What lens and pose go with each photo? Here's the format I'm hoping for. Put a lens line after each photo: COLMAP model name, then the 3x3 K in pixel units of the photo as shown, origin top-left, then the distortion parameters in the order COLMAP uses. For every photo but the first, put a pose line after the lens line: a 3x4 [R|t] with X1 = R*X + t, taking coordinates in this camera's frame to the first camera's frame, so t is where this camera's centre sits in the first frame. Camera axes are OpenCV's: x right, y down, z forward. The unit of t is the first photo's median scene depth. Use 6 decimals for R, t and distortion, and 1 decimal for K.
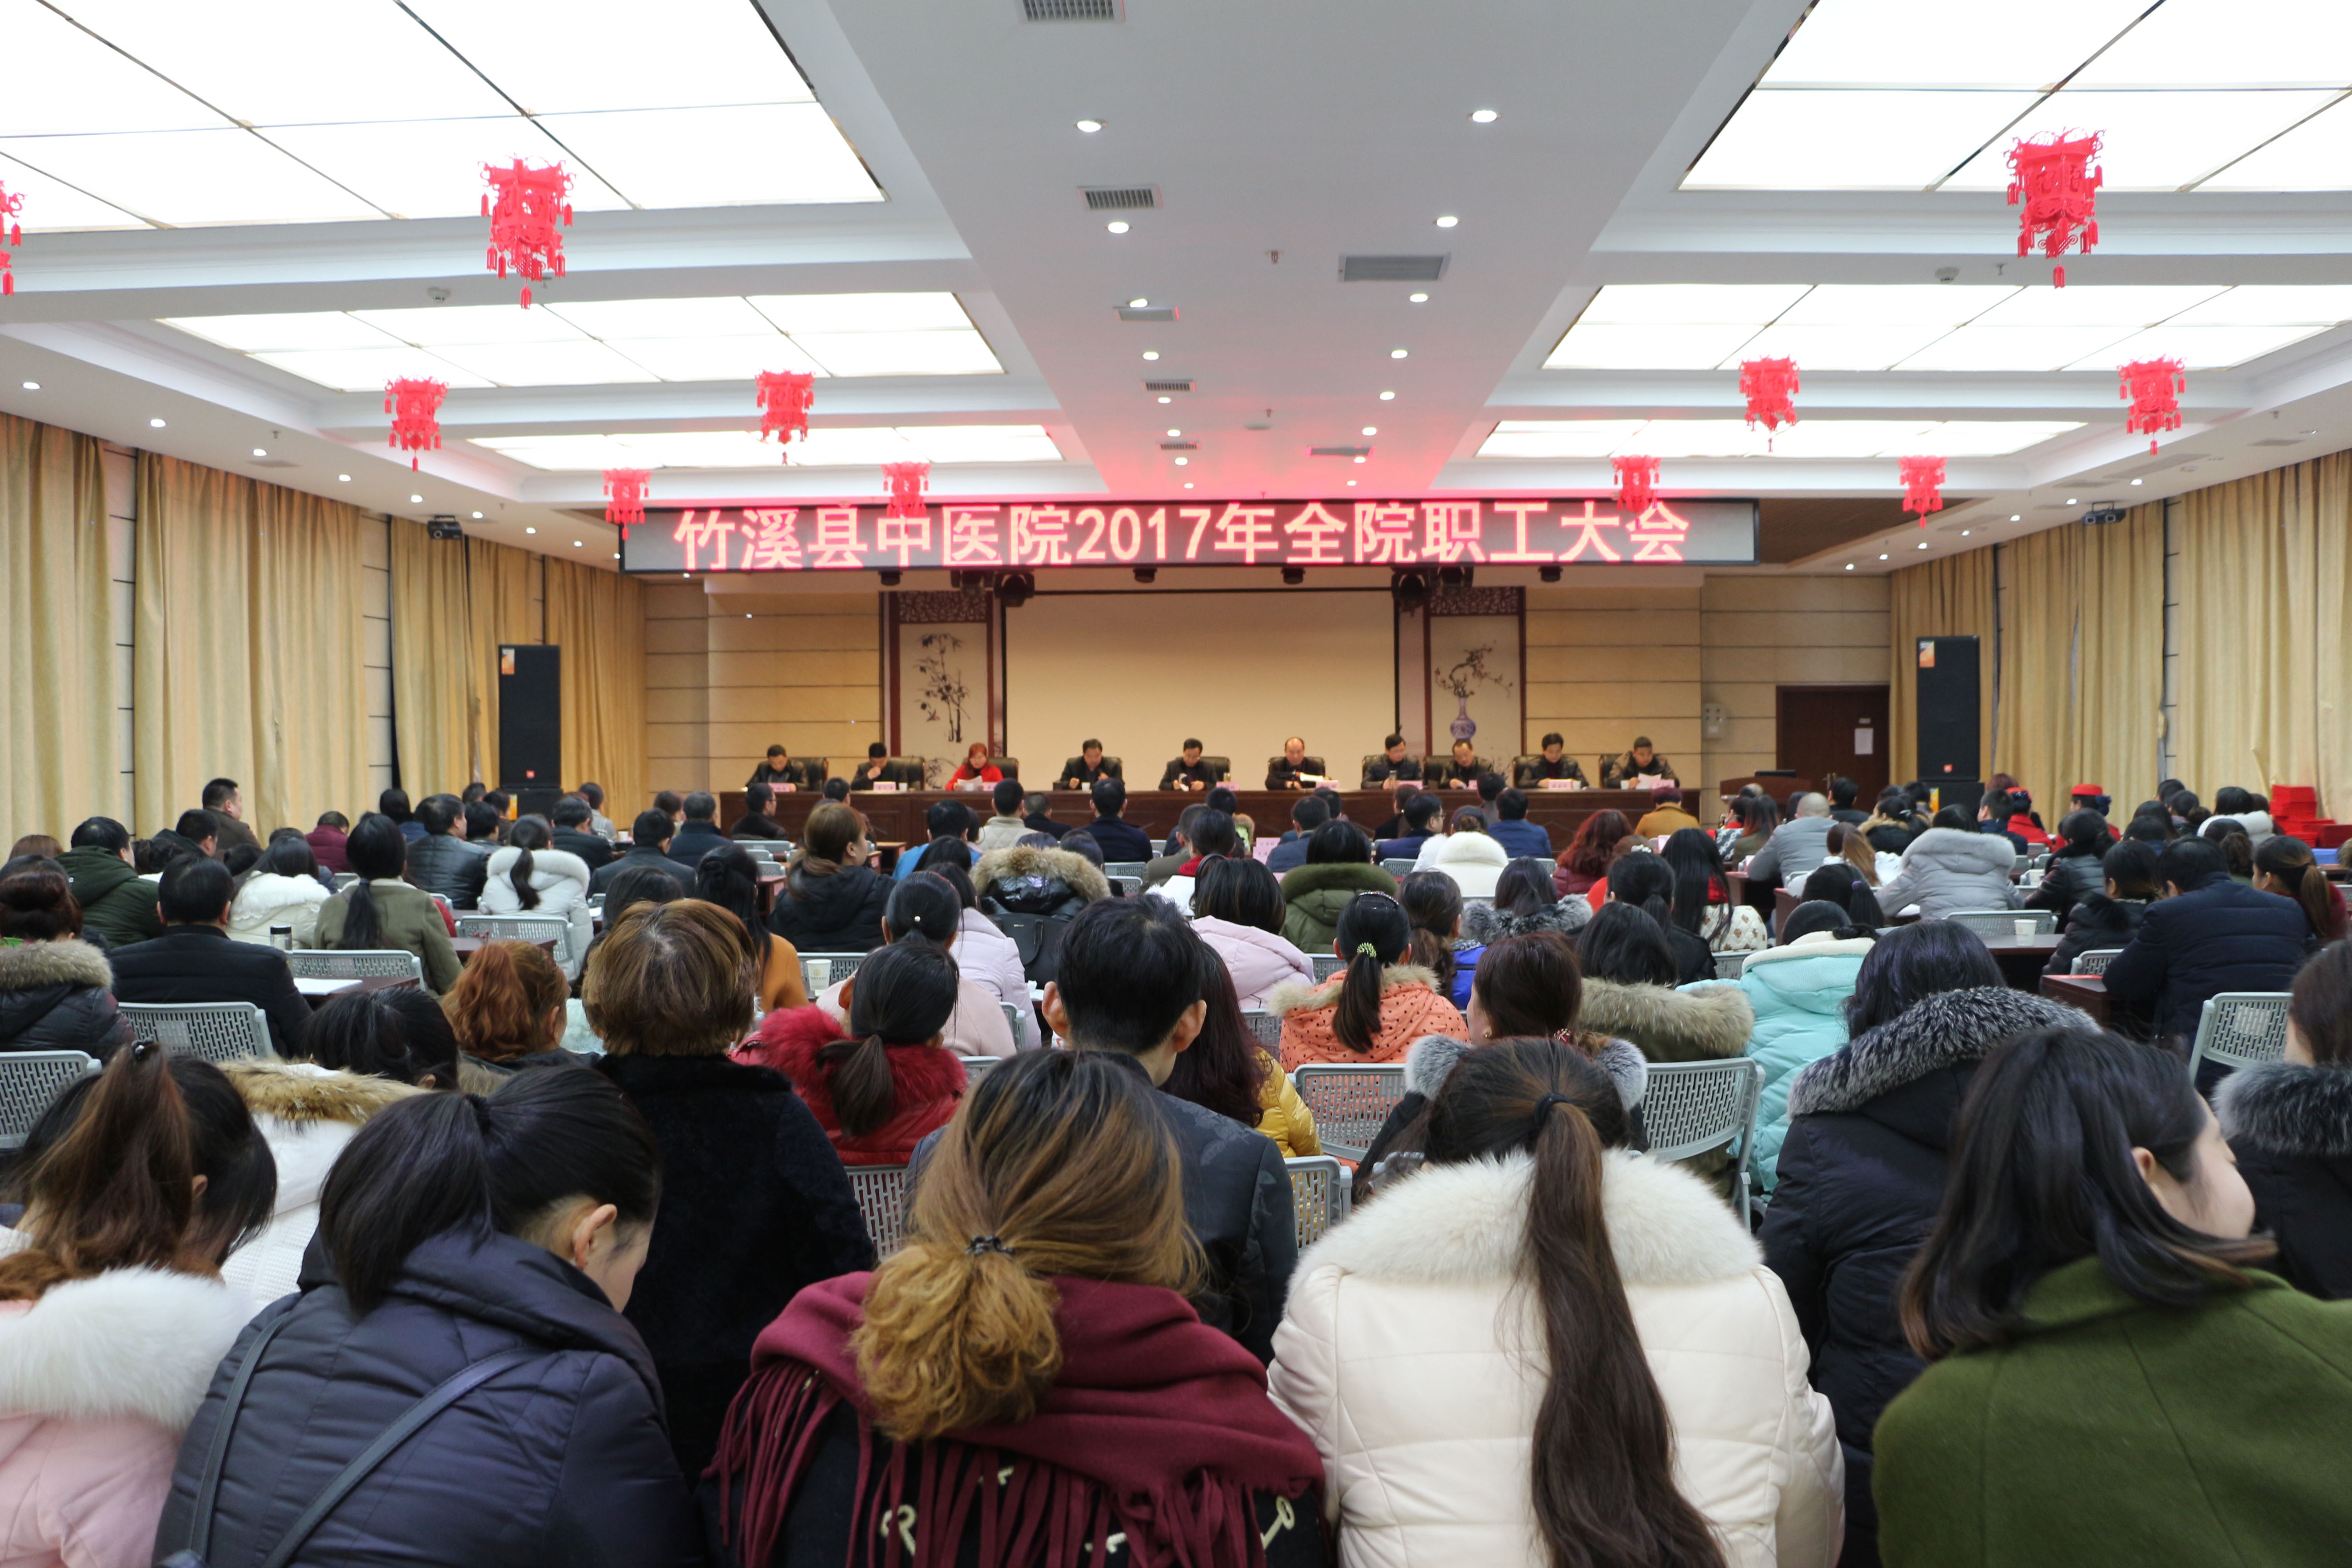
lens RADIAL K [[2414.0, 0, 1177.4], [0, 2414.0, 783.4], [0, 0, 1]] dist [-0.010511, 0.000000]
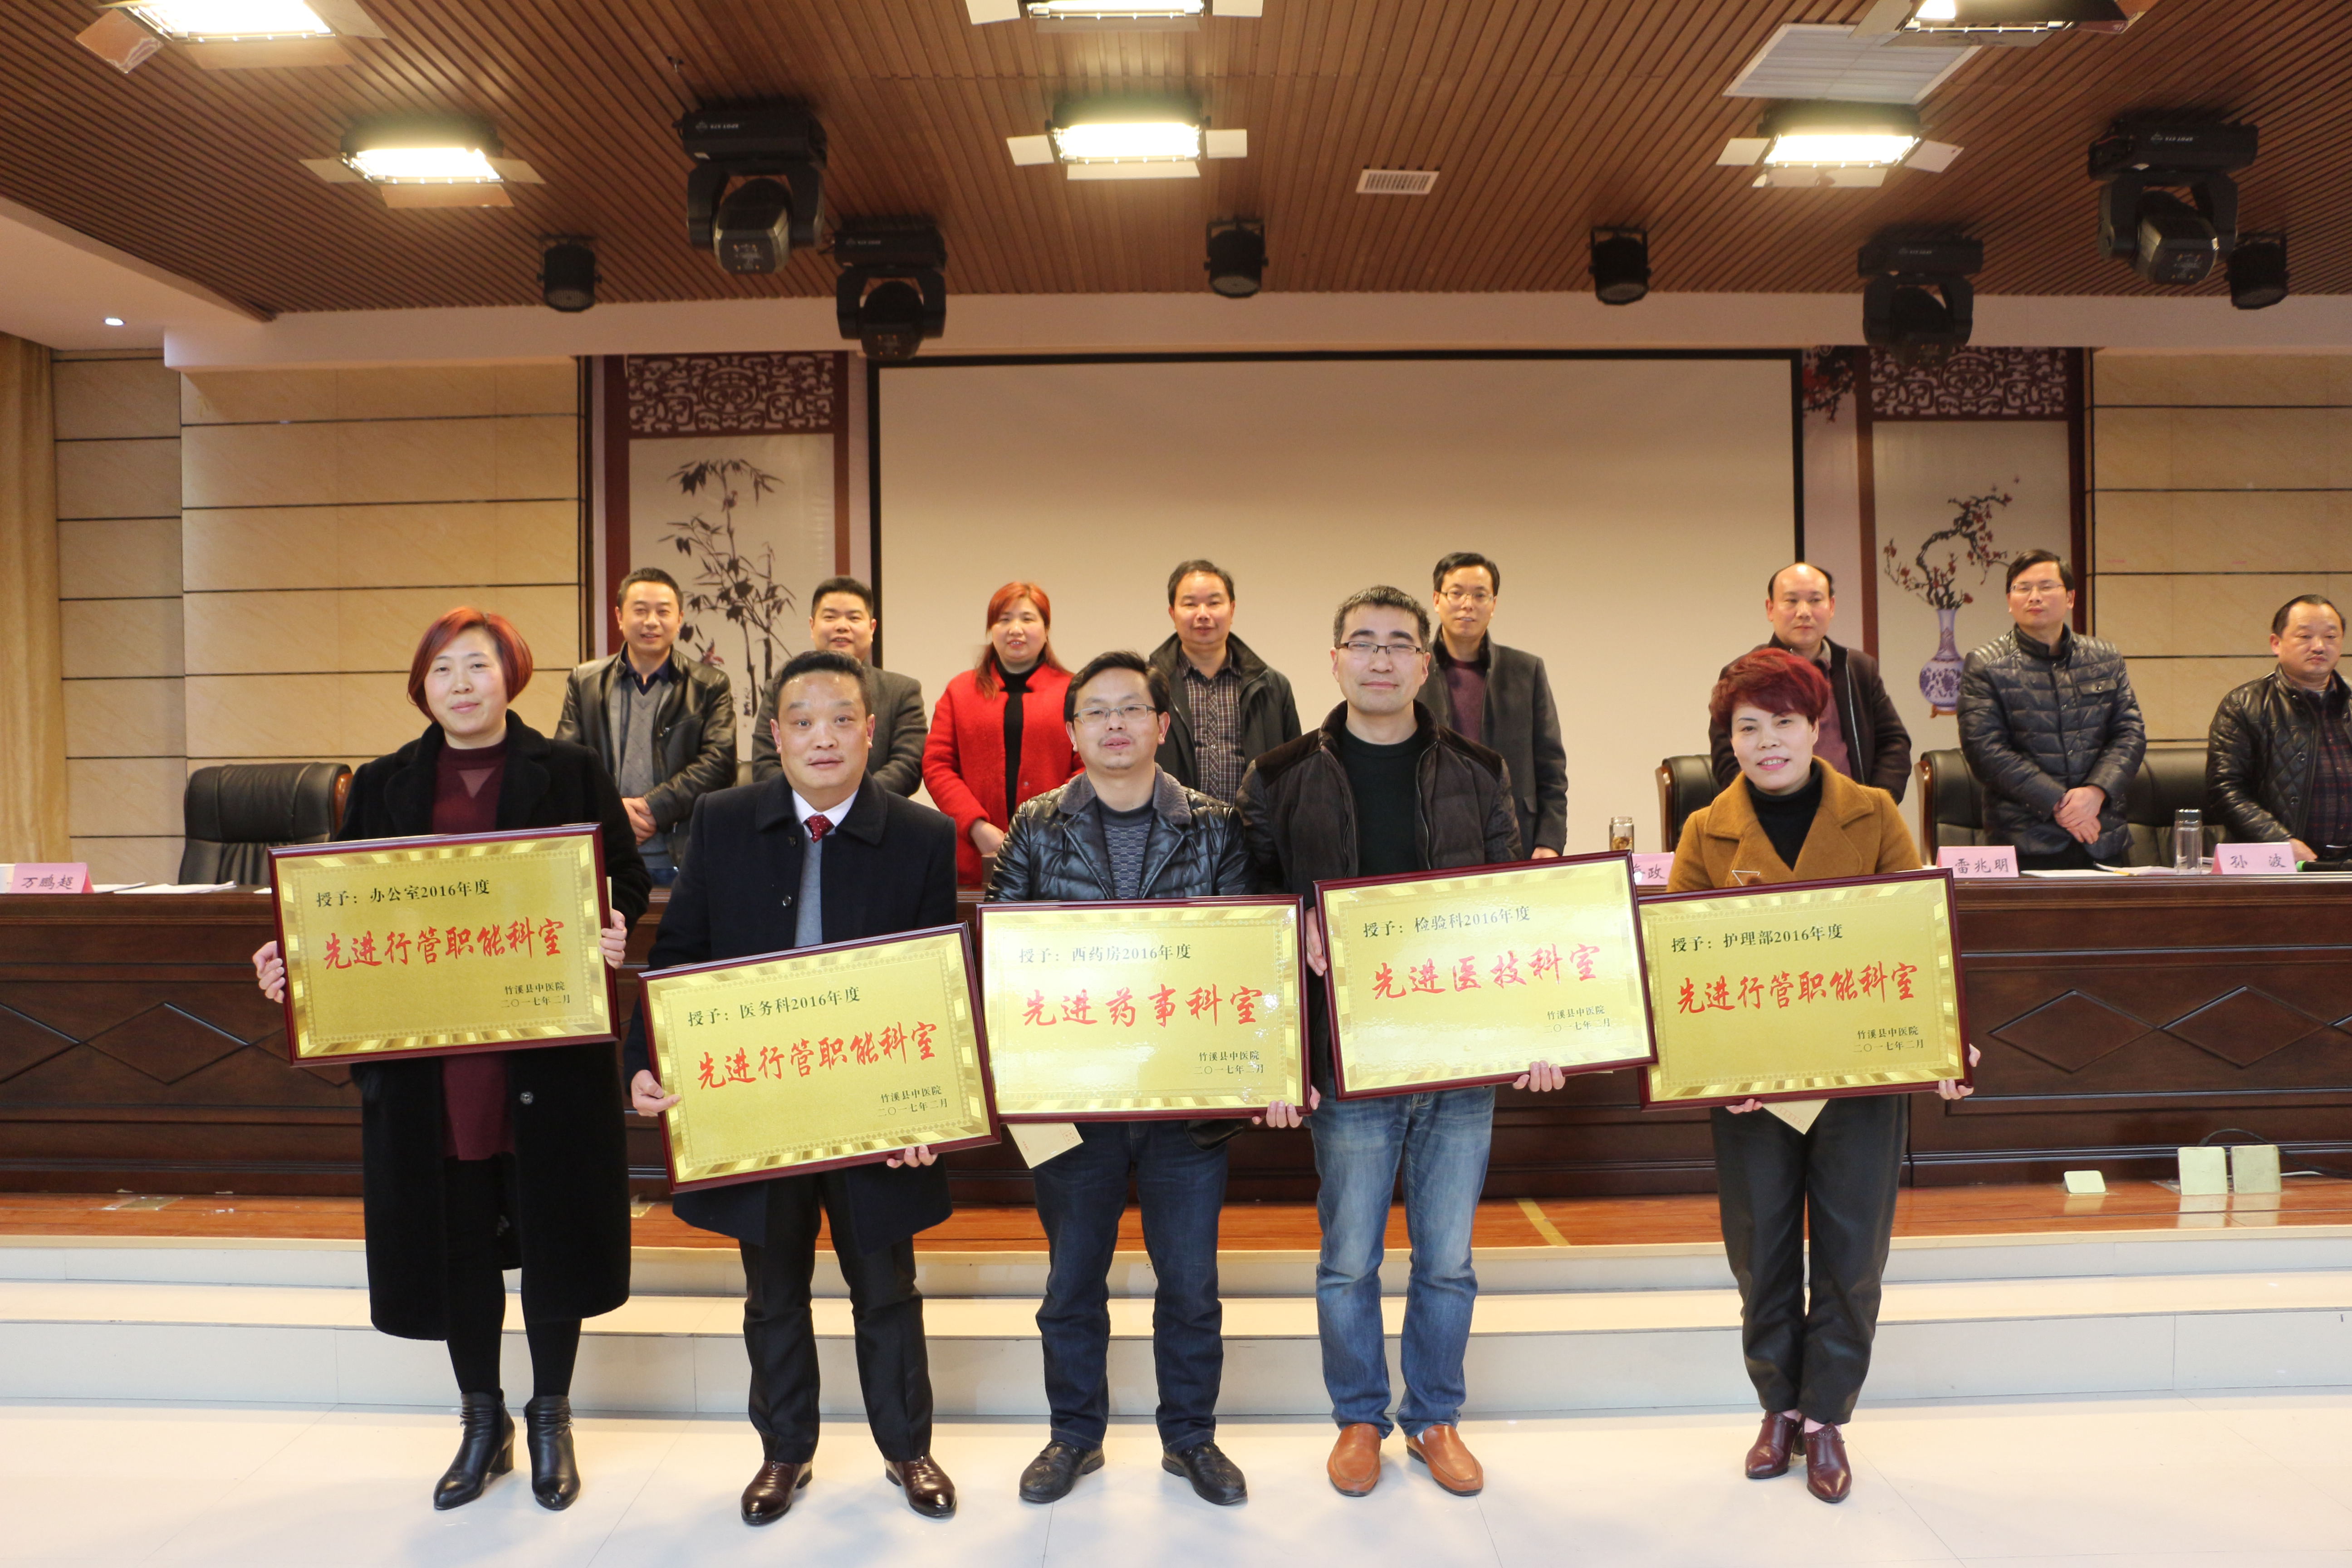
lens RADIAL K [[2414.0, 0, 1171.9], [0, 2414.0, 783.6], [0, 0, 1]] dist [-0.010511, 0.000000]
pose [[0.999094, -0.004277, 0.042338, -0.038074], [0.004977, 0.999852, -0.016444, 0.001952], [-0.042262, 0.016640, 0.998968, 0.576157]]
